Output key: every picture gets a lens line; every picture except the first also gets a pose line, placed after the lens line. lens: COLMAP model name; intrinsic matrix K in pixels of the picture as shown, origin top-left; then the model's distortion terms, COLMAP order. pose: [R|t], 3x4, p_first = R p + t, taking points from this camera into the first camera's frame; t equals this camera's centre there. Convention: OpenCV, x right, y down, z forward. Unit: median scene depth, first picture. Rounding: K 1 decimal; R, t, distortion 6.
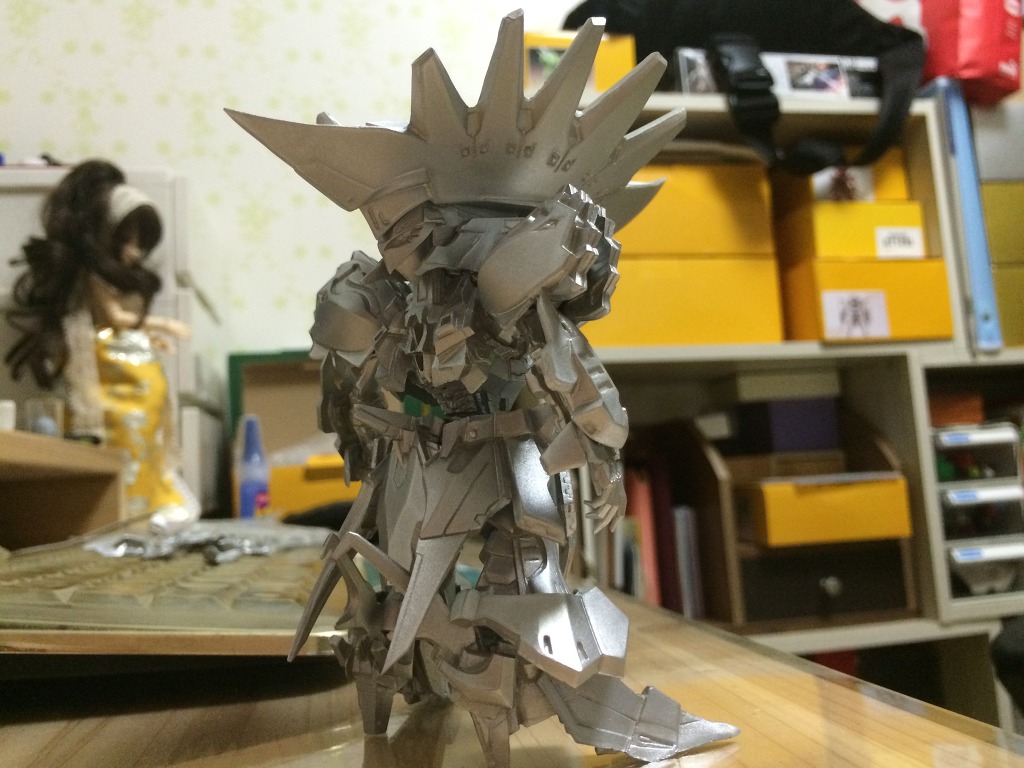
lens RADIAL K [[918.8, 0, 504.5], [0, 918.8, 384.2], [0, 0, 1]] dist [0.076284, -0.128450]
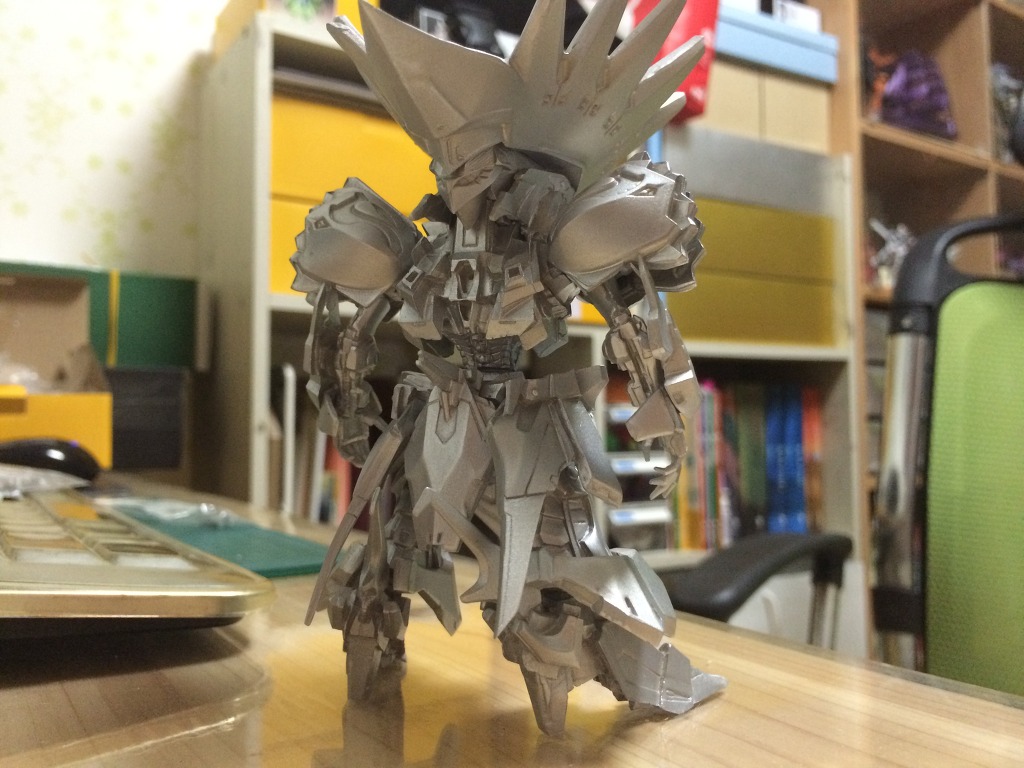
lens RADIAL K [[918.8, 0, 502.9], [0, 918.8, 381.7], [0, 0, 1]] dist [0.076284, -0.128450]
pose [[0.922387, 0.084277, 0.376960, -0.075110], [-0.101730, 0.994457, 0.026594, 0.003552], [-0.372629, -0.062878, 0.925848, 0.019245]]
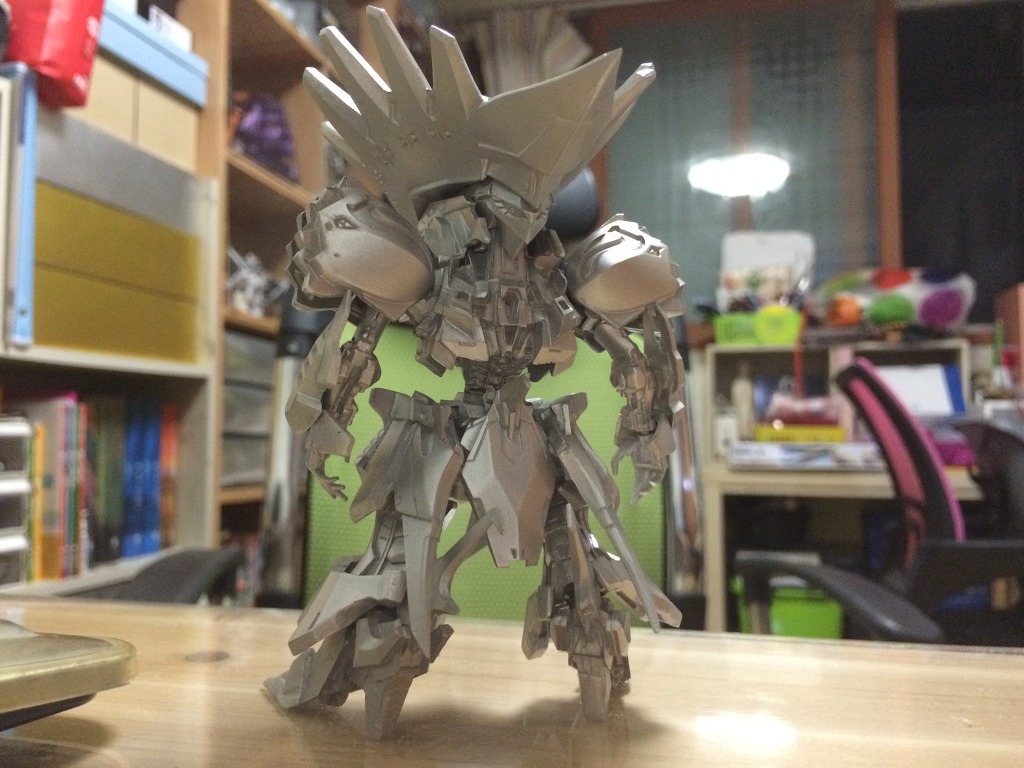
lens RADIAL K [[918.8, 0, 503.2], [0, 918.8, 381.0], [0, 0, 1]] dist [0.076284, -0.128450]
pose [[0.405800, 0.127095, 0.905082, -0.174993], [-0.126970, 0.988521, -0.081884, 0.018539], [-0.905099, -0.081690, 0.417279, 0.104858]]
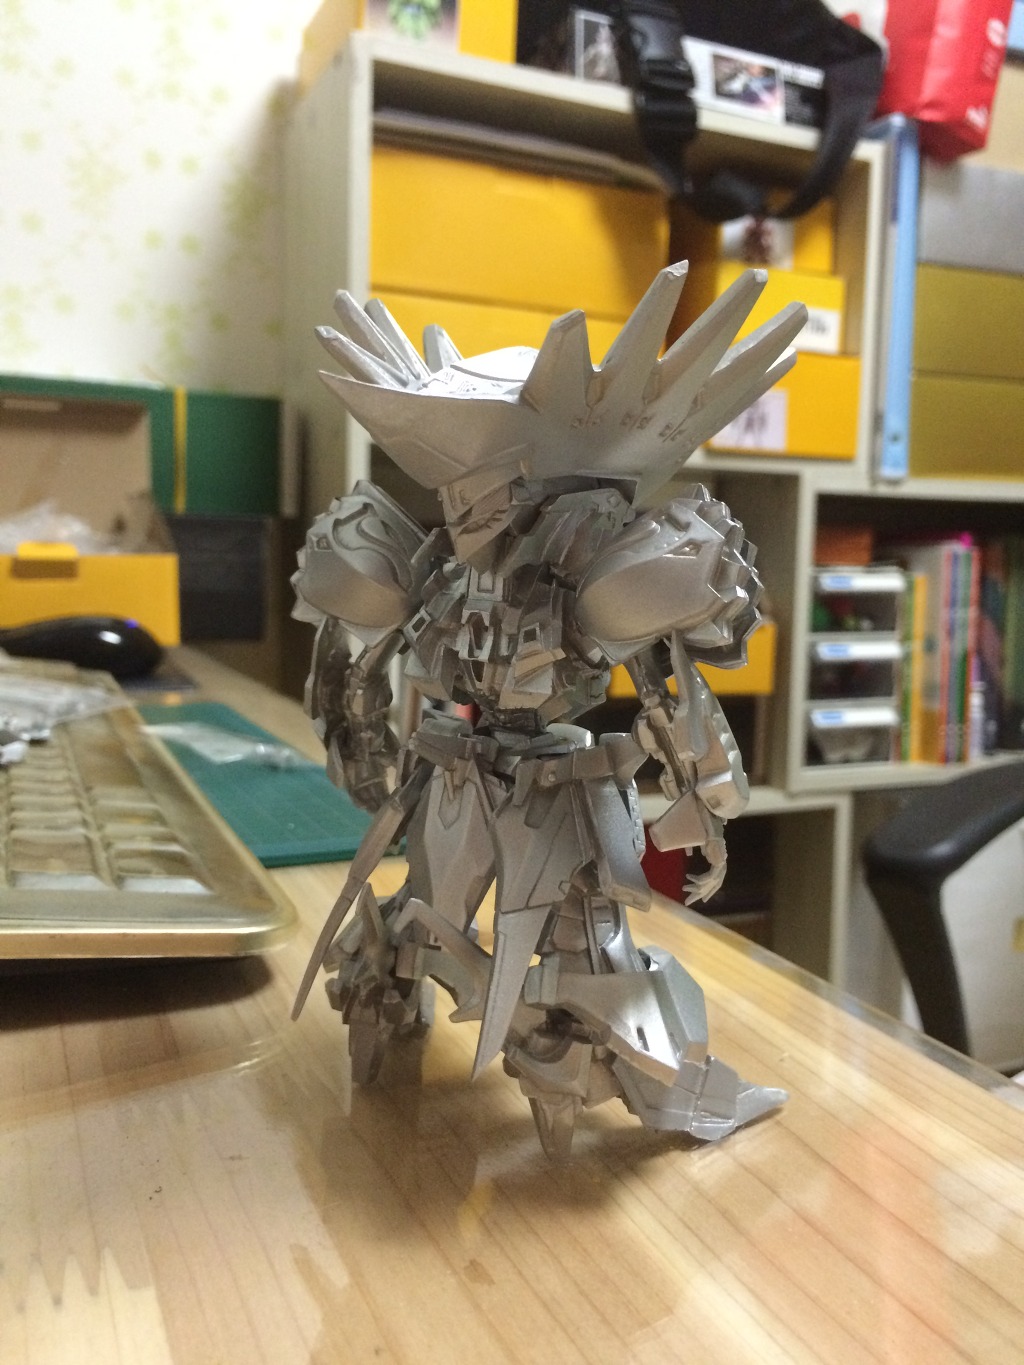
lens RADIAL K [[1224.8, 0, 510.9], [0, 1224.8, 674.2], [0, 0, 1]] dist [0.076284, -0.128450]
pose [[0.968604, 0.062910, 0.240516, -0.059131], [-0.111376, 0.974743, 0.193574, -0.042540], [-0.222263, -0.214284, 0.951147, -0.004012]]
